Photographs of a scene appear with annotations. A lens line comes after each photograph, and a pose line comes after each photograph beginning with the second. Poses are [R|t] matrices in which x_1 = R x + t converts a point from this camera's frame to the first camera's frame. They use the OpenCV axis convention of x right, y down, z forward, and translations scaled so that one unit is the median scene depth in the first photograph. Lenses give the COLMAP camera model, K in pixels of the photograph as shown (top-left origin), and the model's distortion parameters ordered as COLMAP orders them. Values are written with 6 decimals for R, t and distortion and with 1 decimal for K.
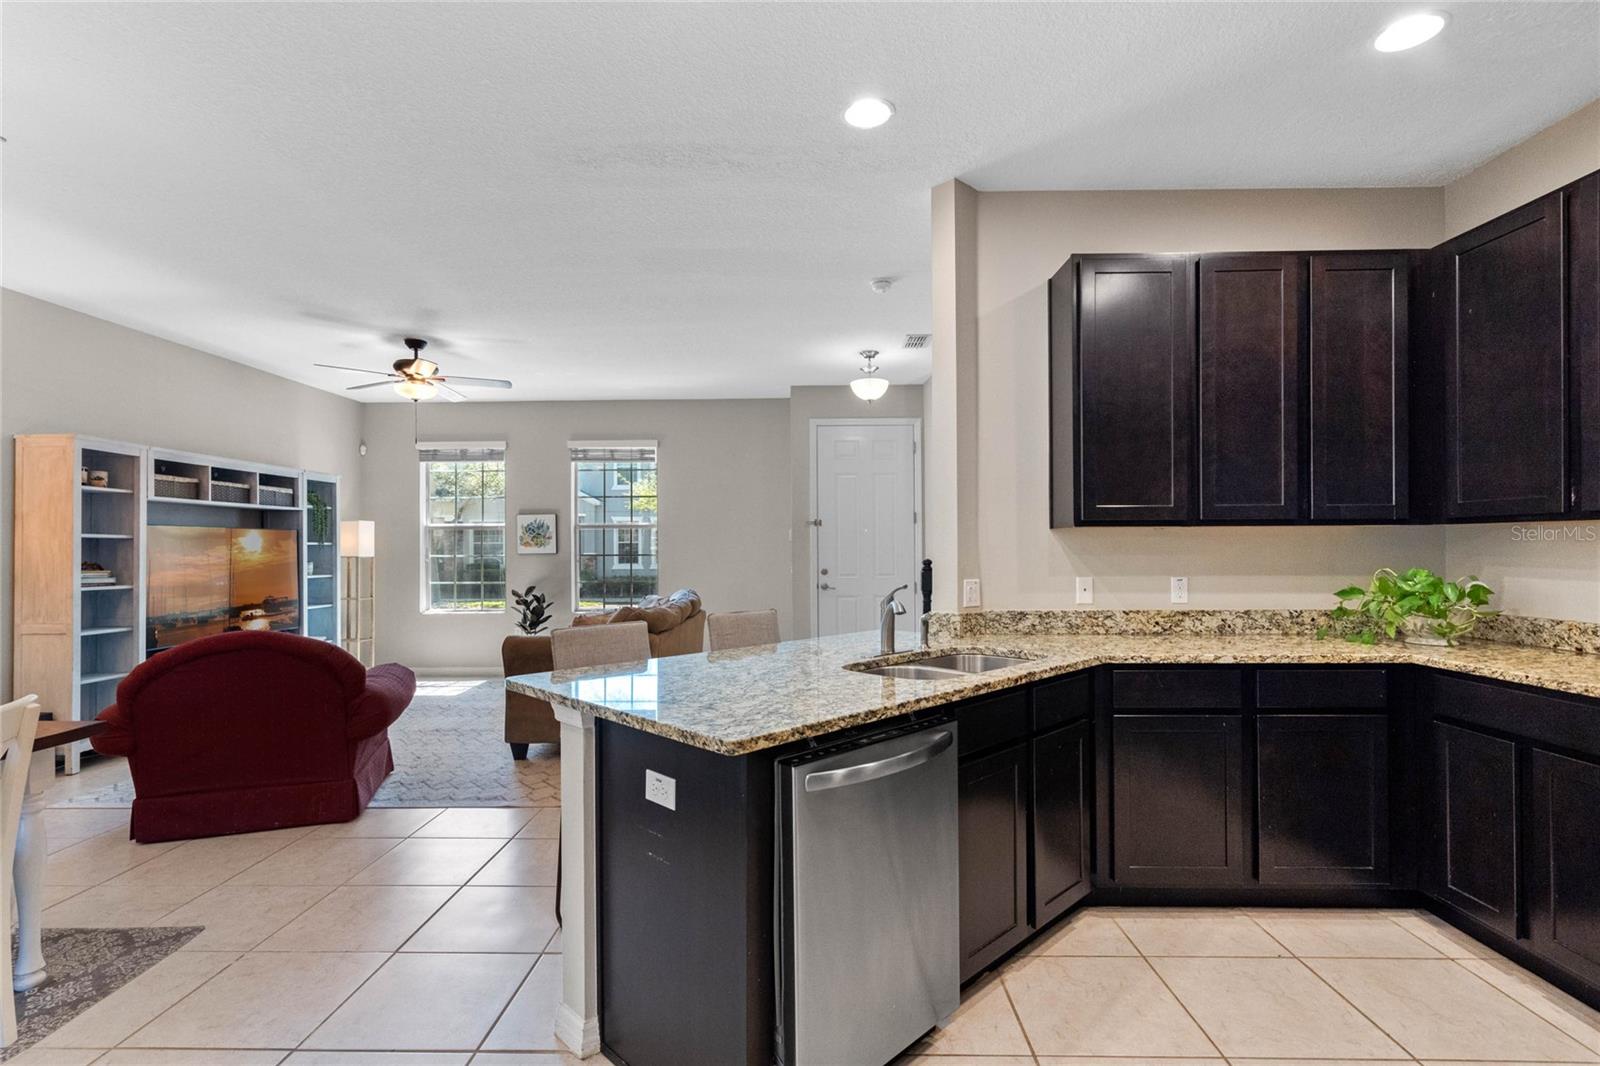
lens RADIAL K [[801.9, 0, 799.0], [0, 801.9, 546.4], [0, 0, 1]] dist [-0.000935, -0.000253]
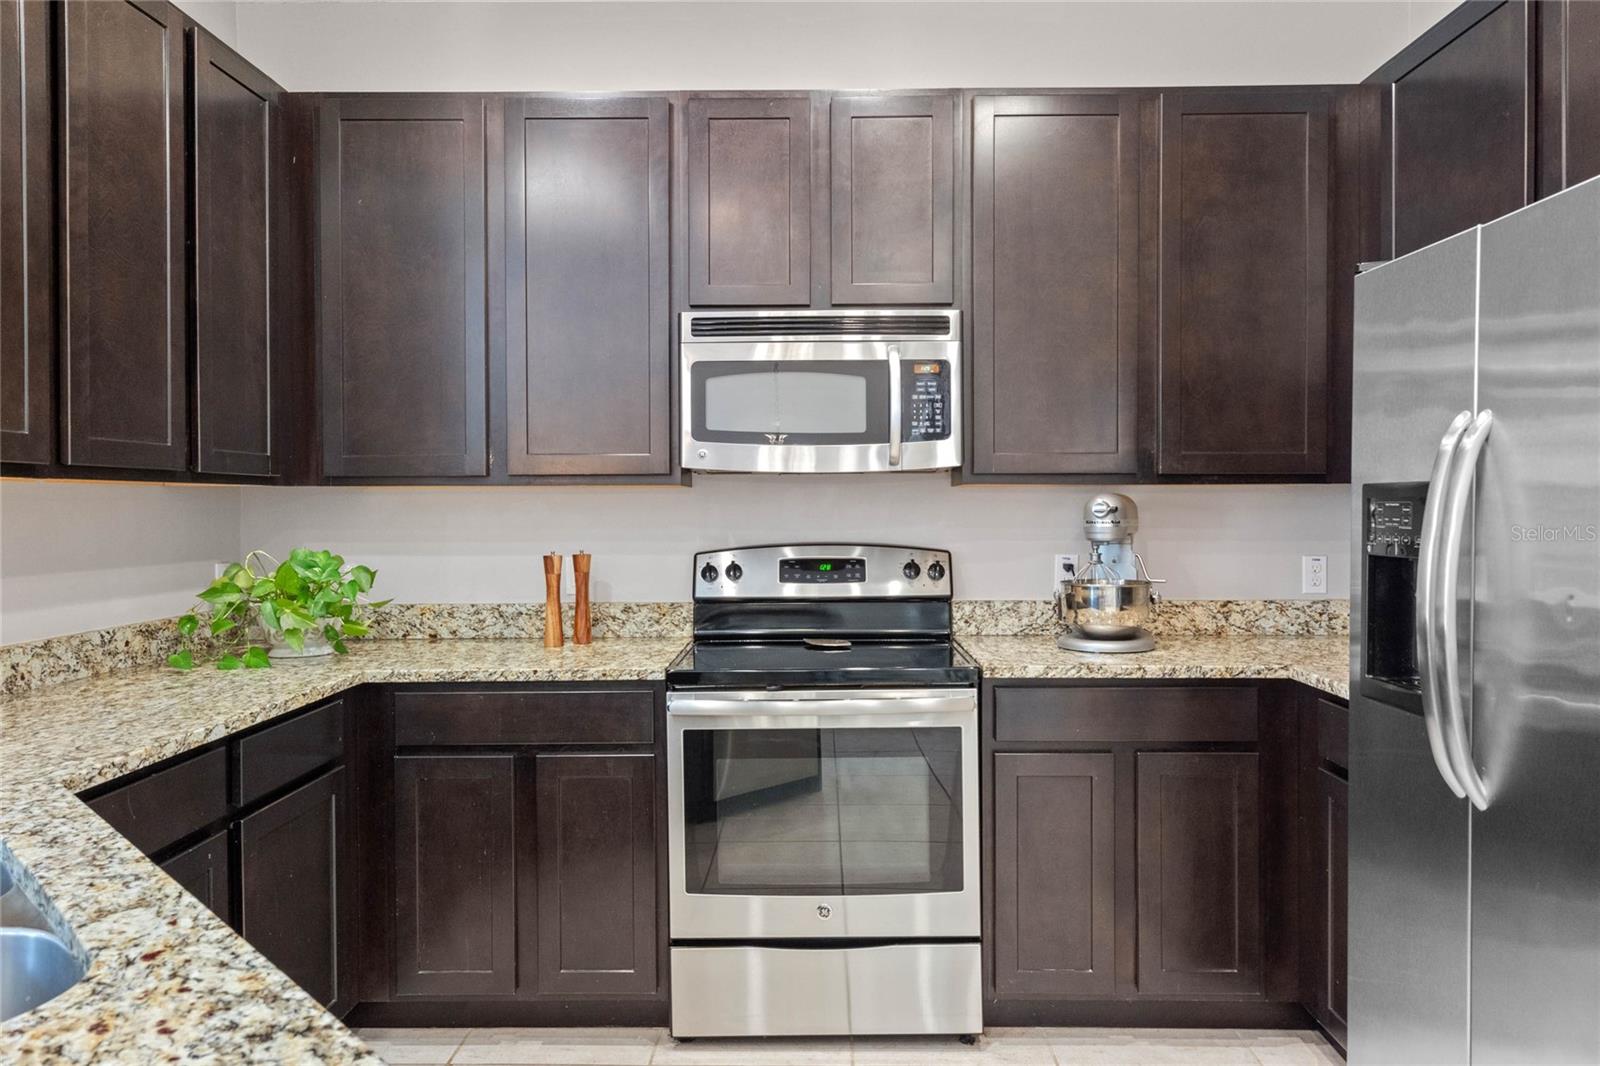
lens RADIAL K [[1080.1, 0, 800.0], [0, 1080.1, 533.0], [0, 0, 1]] dist [0.003095, 0.001442]
pose [[-0.001555, -0.020662, 0.999785, -0.164983], [0.007838, 0.999756, 0.020673, -0.001701], [-0.999968, 0.007868, -0.001393, 0.574105]]
